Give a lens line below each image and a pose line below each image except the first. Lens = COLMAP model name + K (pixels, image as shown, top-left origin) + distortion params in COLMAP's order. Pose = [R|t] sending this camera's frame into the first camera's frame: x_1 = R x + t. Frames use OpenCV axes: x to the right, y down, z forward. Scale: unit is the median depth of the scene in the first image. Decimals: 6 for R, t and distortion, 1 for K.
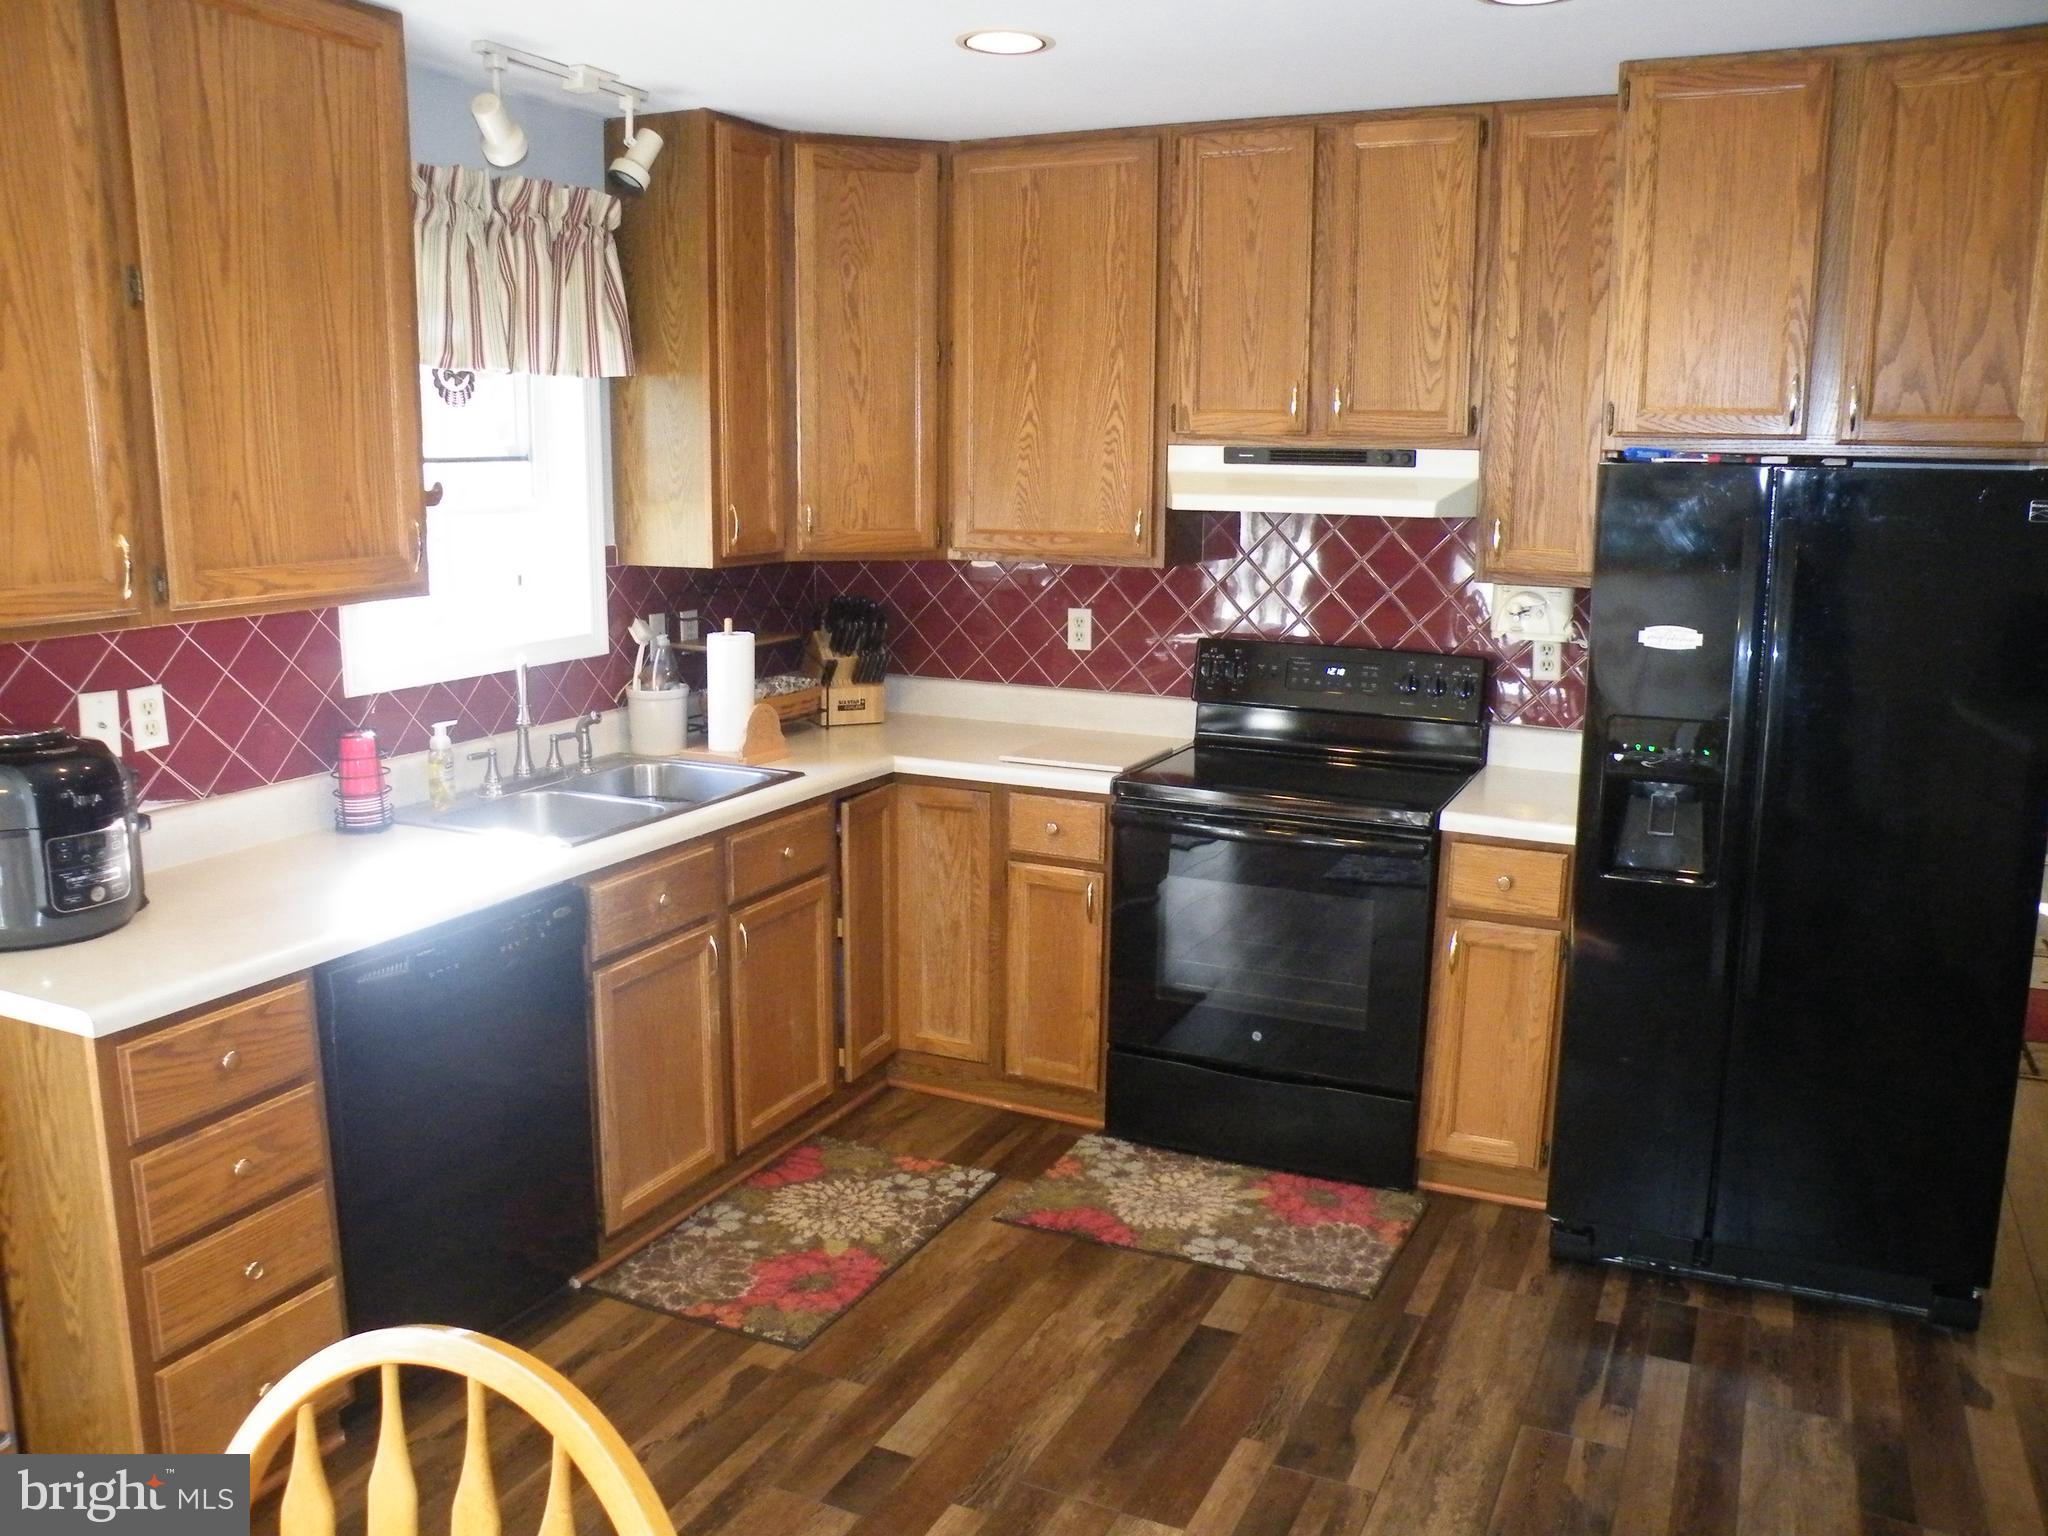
lens RADIAL K [[1663.4, 0, 1027.4], [0, 1663.4, 774.8], [0, 0, 1]] dist [-0.146865, 0.130968]
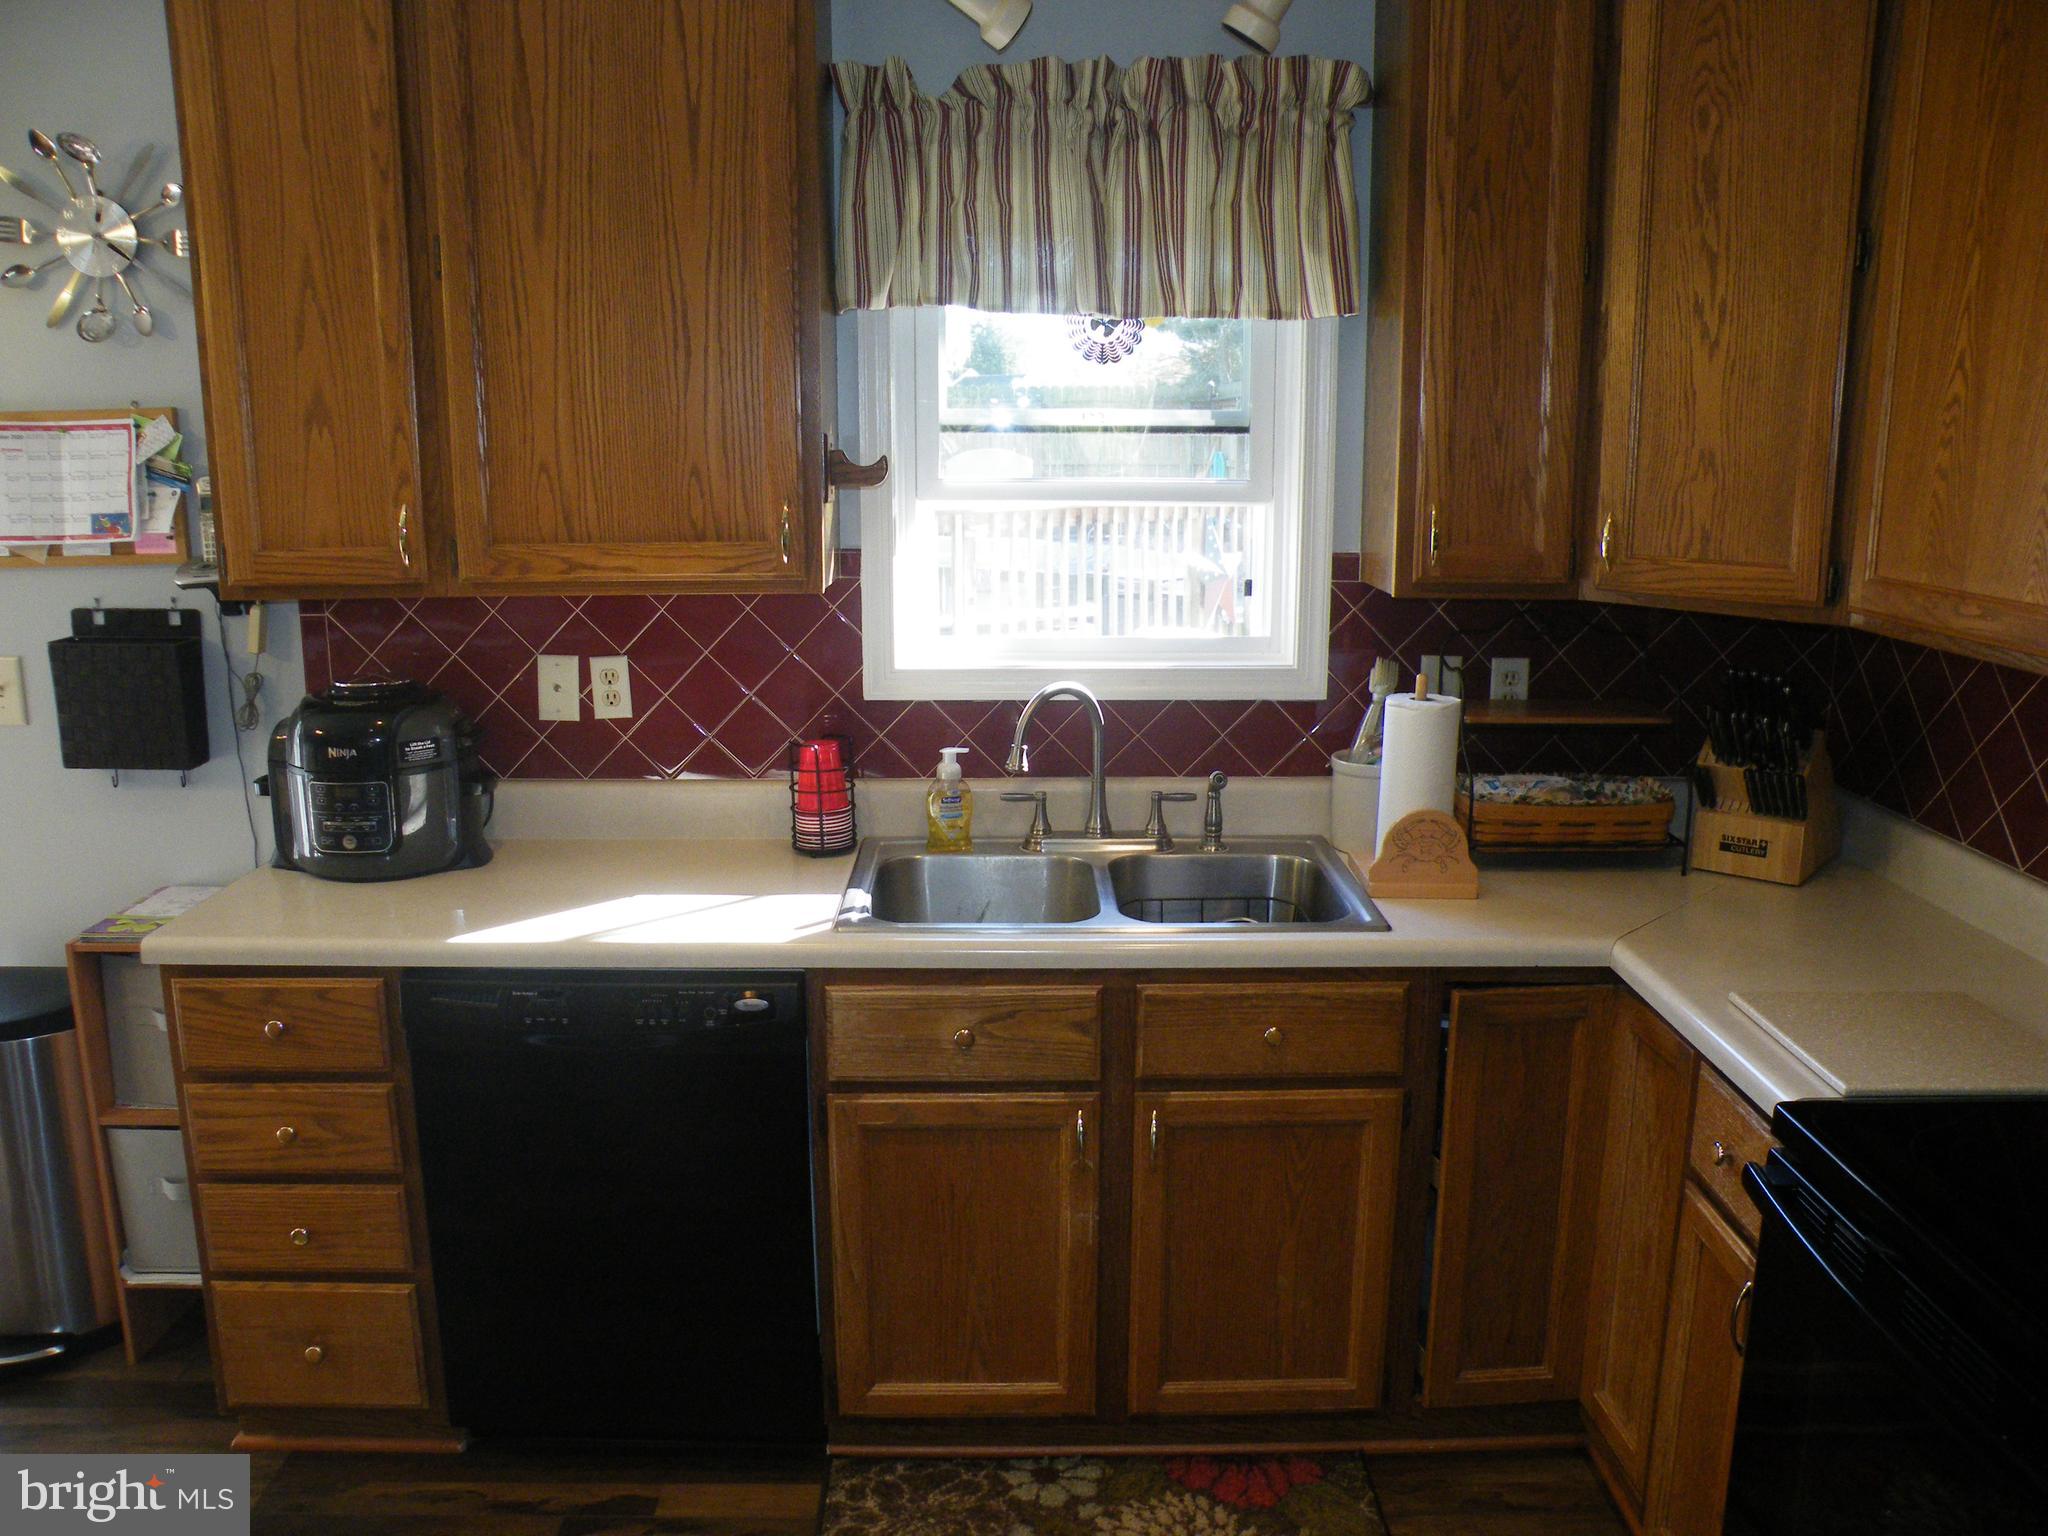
lens RADIAL K [[1663.4, 0, 1017.5], [0, 1663.4, 775.2], [0, 0, 1]] dist [-0.146865, 0.130968]
pose [[0.435388, 0.182891, -0.881469, 0.378577], [-0.169405, 0.978299, 0.119306, -0.117738], [0.884160, 0.097381, 0.456922, 0.613361]]
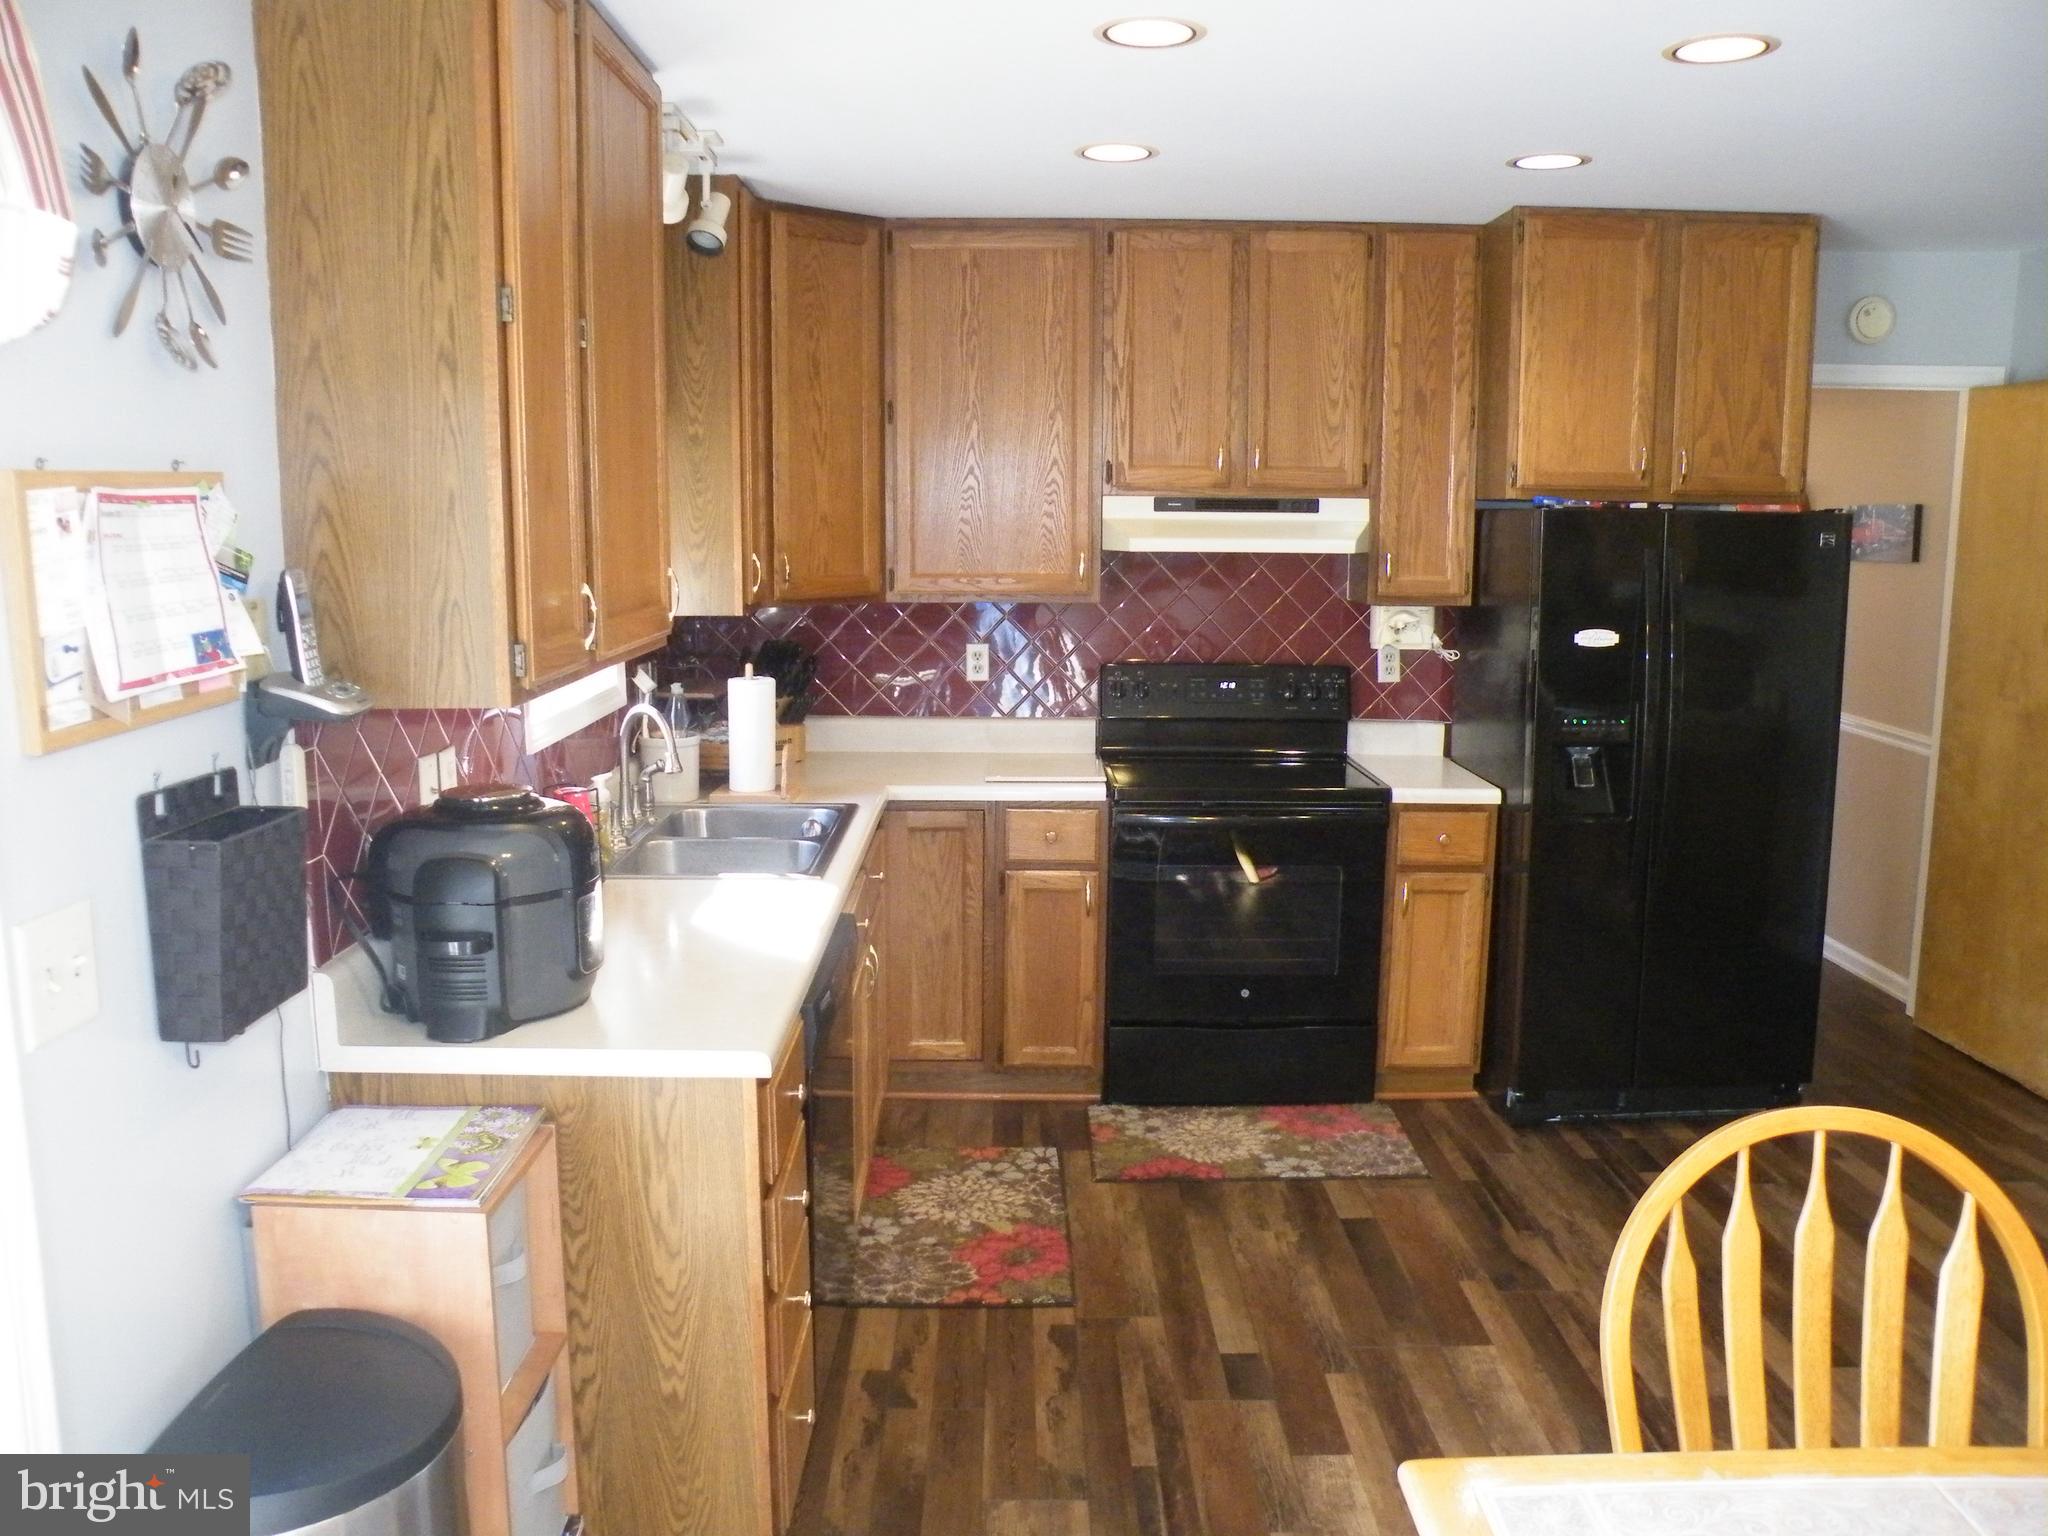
lens RADIAL K [[1663.4, 0, 1031.3], [0, 1663.4, 775.5], [0, 0, 1]] dist [-0.146865, 0.130968]
pose [[0.897838, -0.075458, 0.433811, -0.527076], [0.087562, 0.996127, -0.007955, -0.000952], [-0.431531, 0.045127, 0.900969, -0.008520]]
